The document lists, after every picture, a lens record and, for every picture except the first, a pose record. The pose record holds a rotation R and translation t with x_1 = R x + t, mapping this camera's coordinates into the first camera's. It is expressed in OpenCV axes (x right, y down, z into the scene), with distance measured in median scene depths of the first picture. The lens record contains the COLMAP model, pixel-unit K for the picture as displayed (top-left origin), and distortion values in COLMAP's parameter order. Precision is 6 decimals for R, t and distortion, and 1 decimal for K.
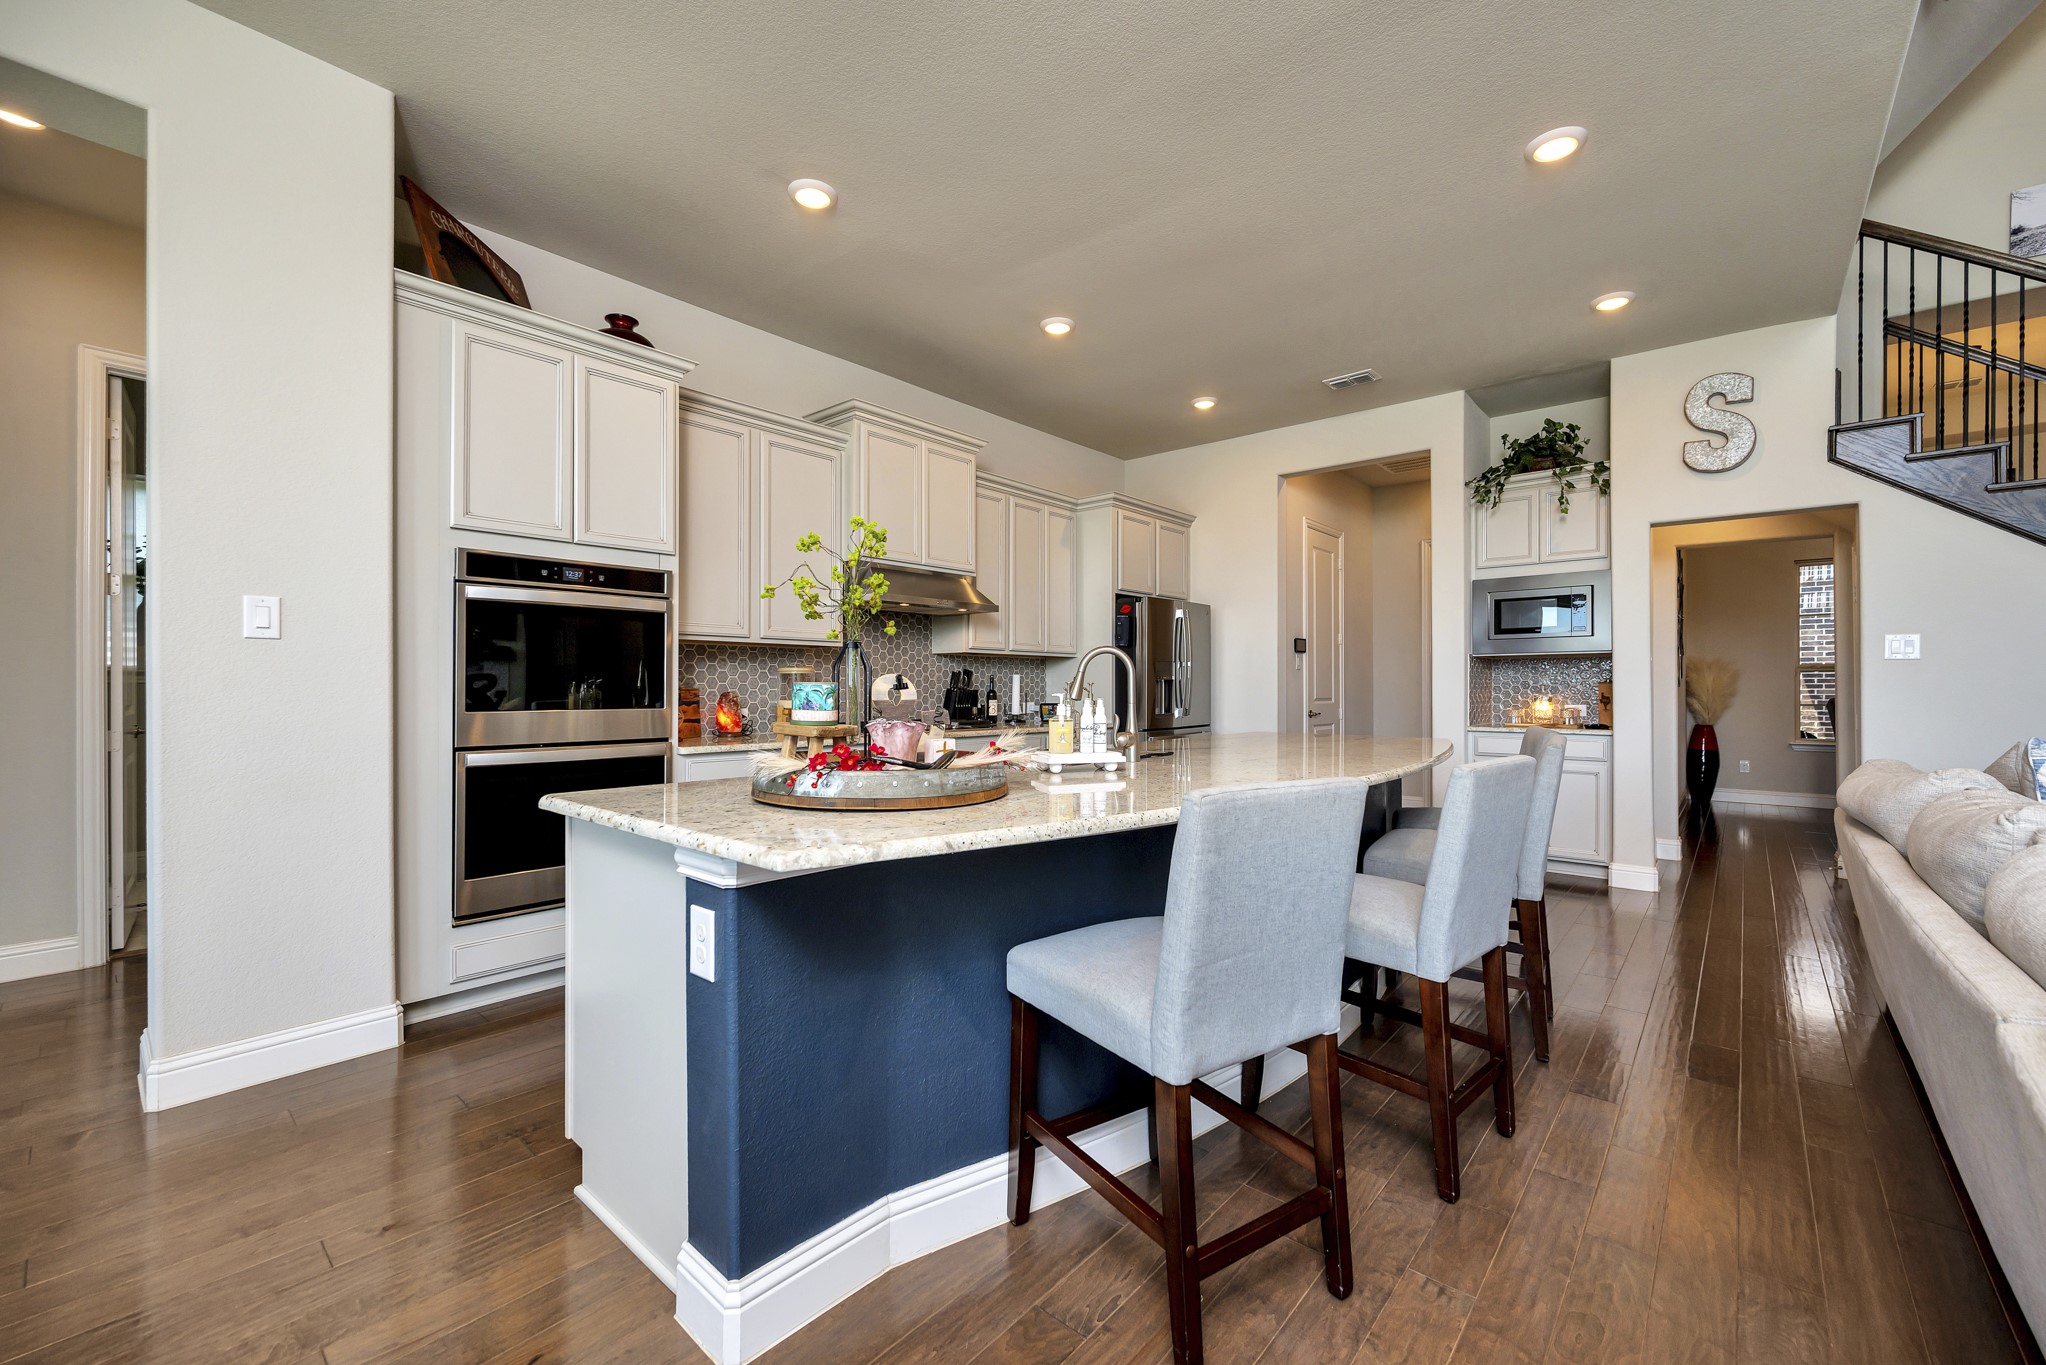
lens RADIAL K [[829.3, 0, 1030.1], [0, 829.3, 687.7], [0, 0, 1]] dist [0.001234, -0.000093]
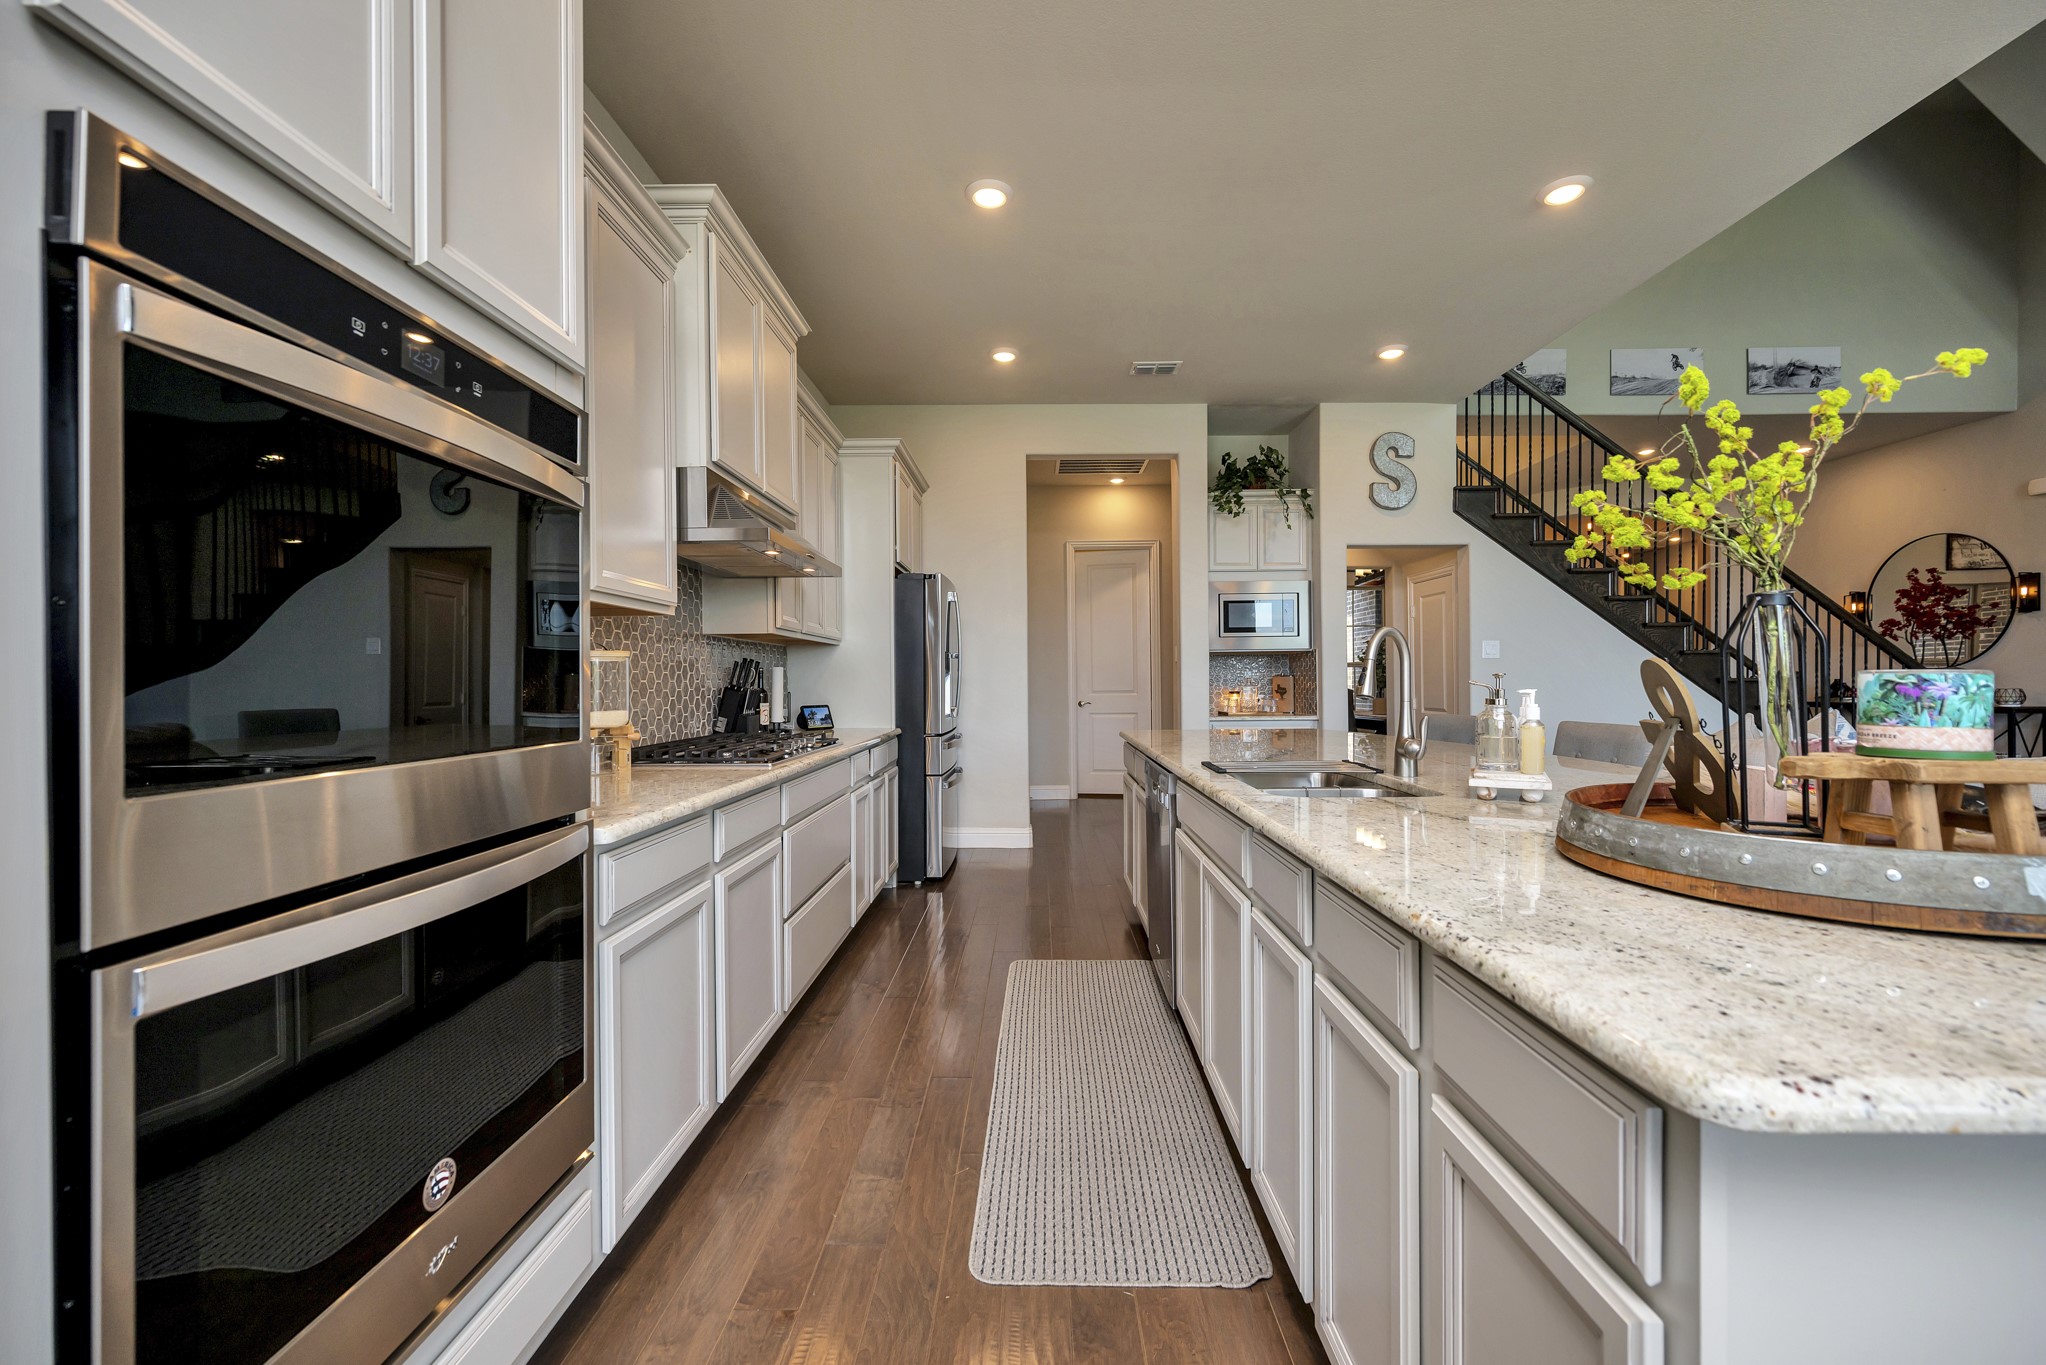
lens RADIAL K [[821.0, 0, 1023.0], [0, 821.0, 682.5], [0, 0, 1]] dist [-0.001438, -0.000176]
pose [[0.755091, -0.007506, 0.655577, -0.379328], [0.008295, 0.999964, 0.001895, -0.002151], [-0.655567, 0.004007, 0.755126, 0.381591]]
